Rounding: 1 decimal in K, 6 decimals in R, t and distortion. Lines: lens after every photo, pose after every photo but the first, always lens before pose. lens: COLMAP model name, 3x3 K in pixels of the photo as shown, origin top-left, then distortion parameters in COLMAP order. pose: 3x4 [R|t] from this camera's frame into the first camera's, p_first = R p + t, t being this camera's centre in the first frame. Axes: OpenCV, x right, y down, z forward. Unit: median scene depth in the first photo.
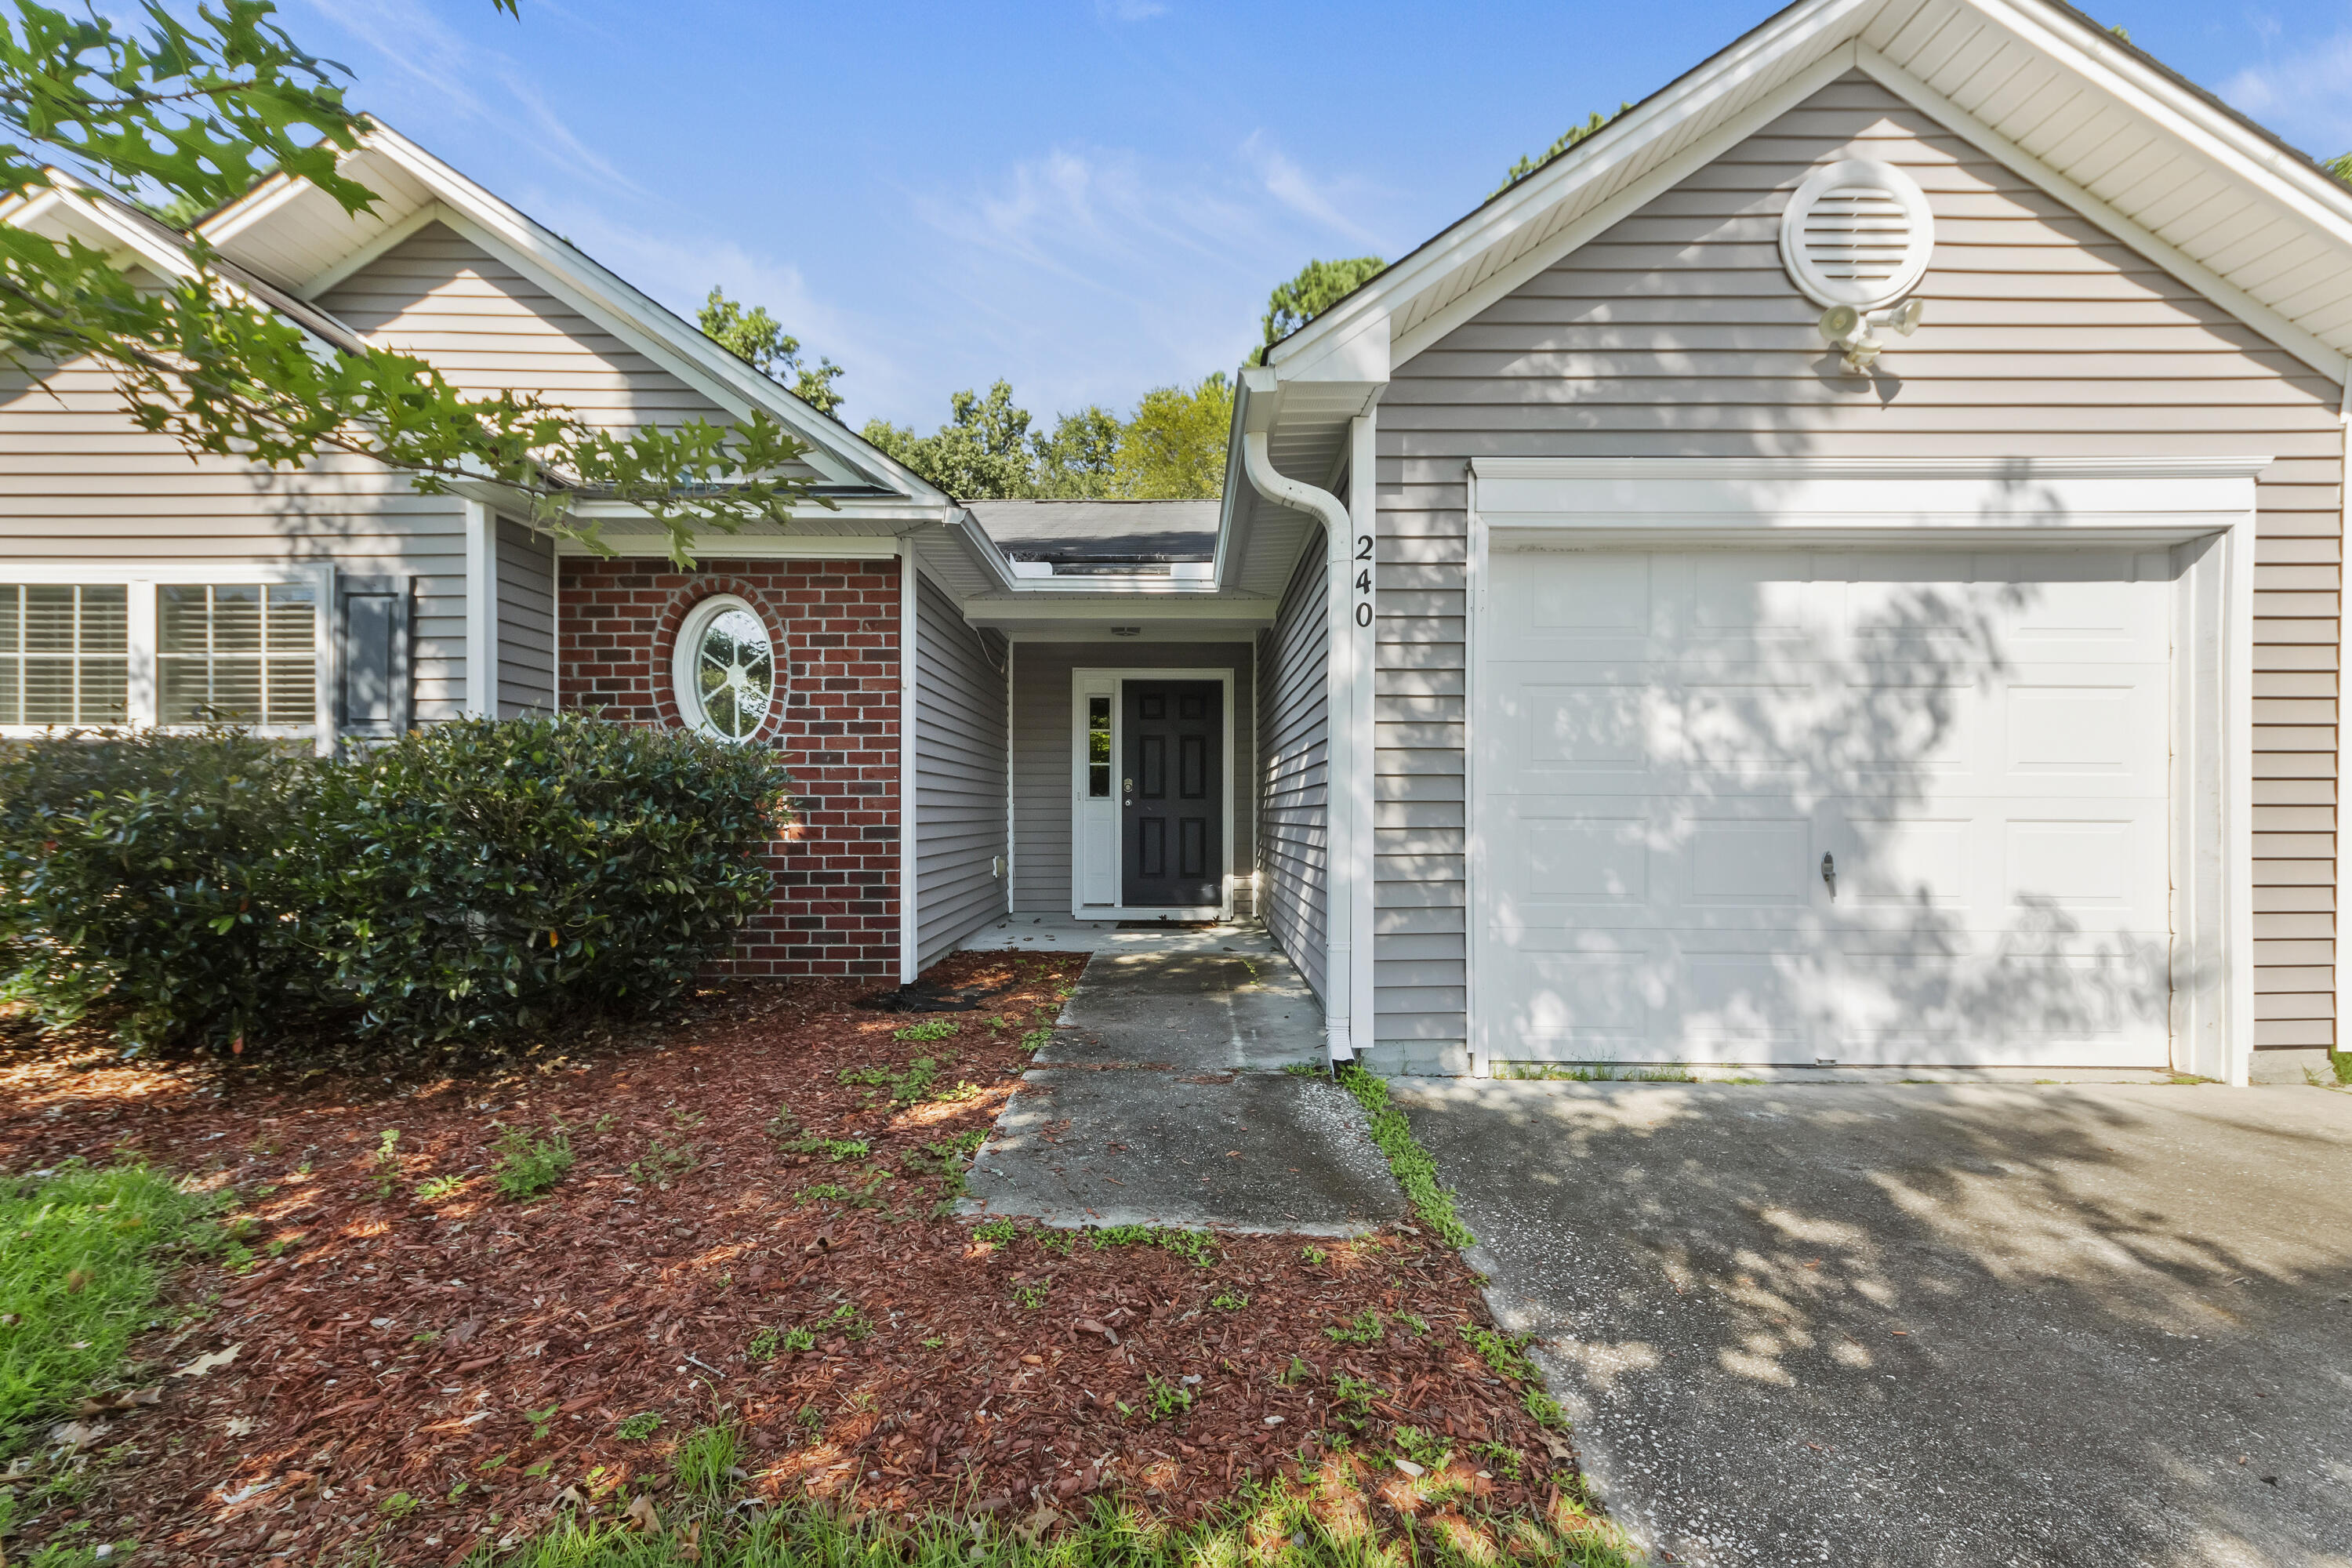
lens RADIAL K [[899.3, 0, 1181.7], [0, 899.3, 808.8], [0, 0, 1]] dist [0.002192, 0.000027]
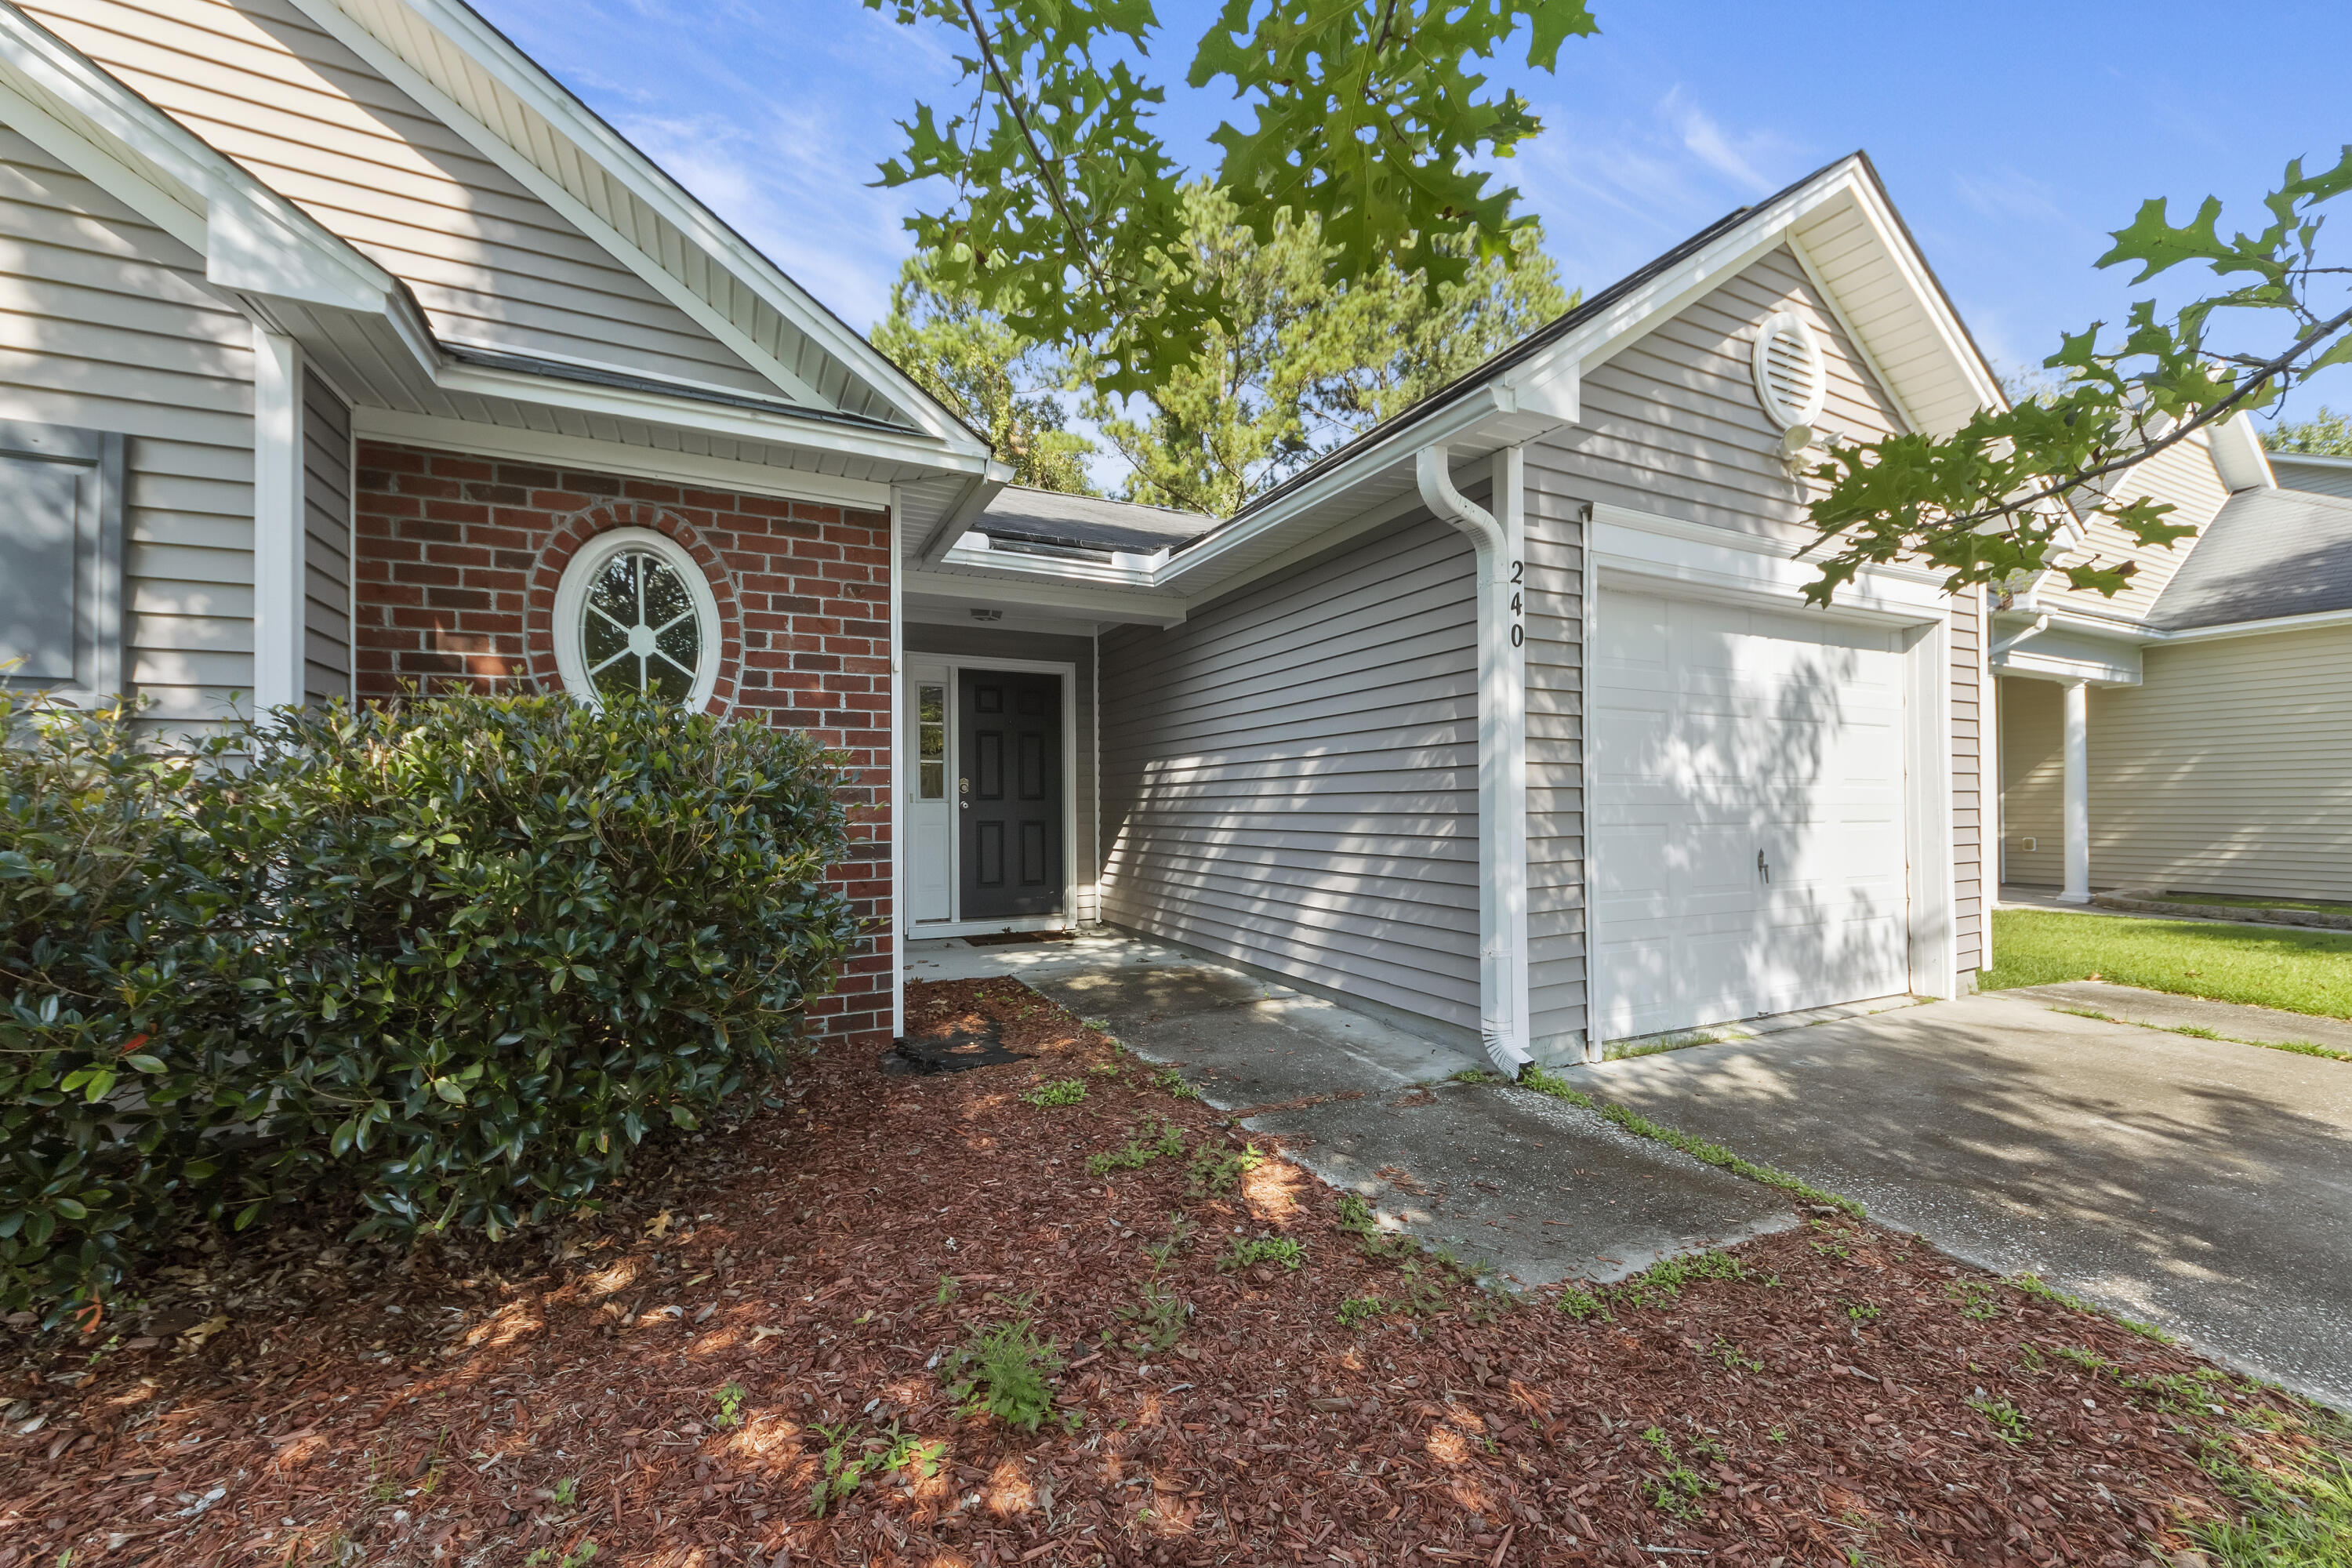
lens RADIAL K [[904.7, 0, 1176.9], [0, 904.7, 790.5], [0, 0, 1]] dist [-0.000383, -0.000026]
pose [[0.899808, 0.000854, 0.436285, -0.442711], [0.004342, 0.999931, -0.010913, -0.017493], [-0.436264, 0.011714, 0.899742, 0.160346]]
